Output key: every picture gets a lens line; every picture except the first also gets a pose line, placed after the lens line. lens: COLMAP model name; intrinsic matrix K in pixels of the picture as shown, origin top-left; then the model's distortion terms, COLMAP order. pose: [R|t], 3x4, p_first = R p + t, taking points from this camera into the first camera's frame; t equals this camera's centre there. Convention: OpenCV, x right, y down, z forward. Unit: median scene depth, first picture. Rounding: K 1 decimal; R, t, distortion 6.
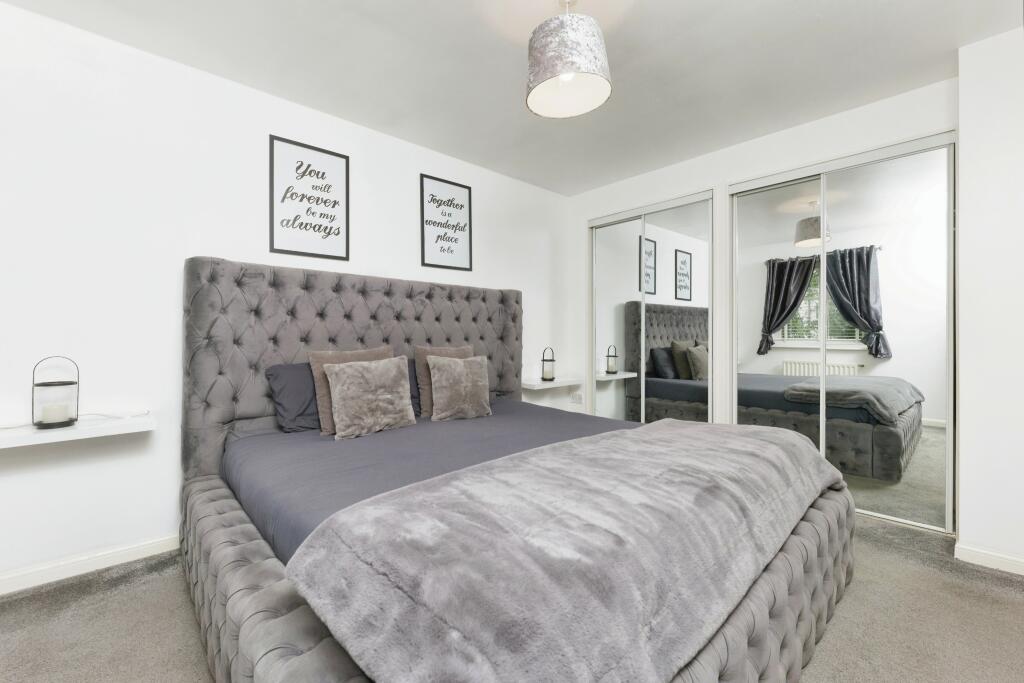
lens RADIAL K [[447.0, 0, 512.0], [0, 447.0, 341.5], [0, 0, 1]] dist [0.001289, -0.000023]
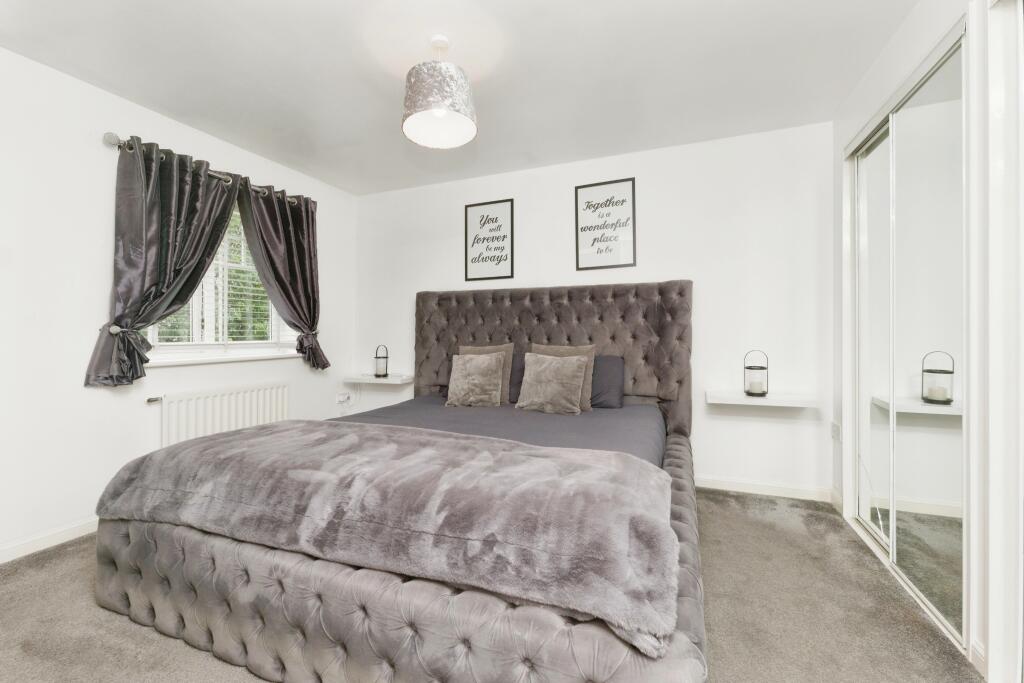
lens RADIAL K [[414.7, 0, 511.3], [0, 414.7, 338.2], [0, 0, 1]] dist [-0.000579, -0.000056]
pose [[0.407069, 0.007836, -0.913364, 0.716426], [-0.006089, 0.999964, 0.005865, -0.010981], [0.913377, 0.003174, 0.407103, 0.482644]]
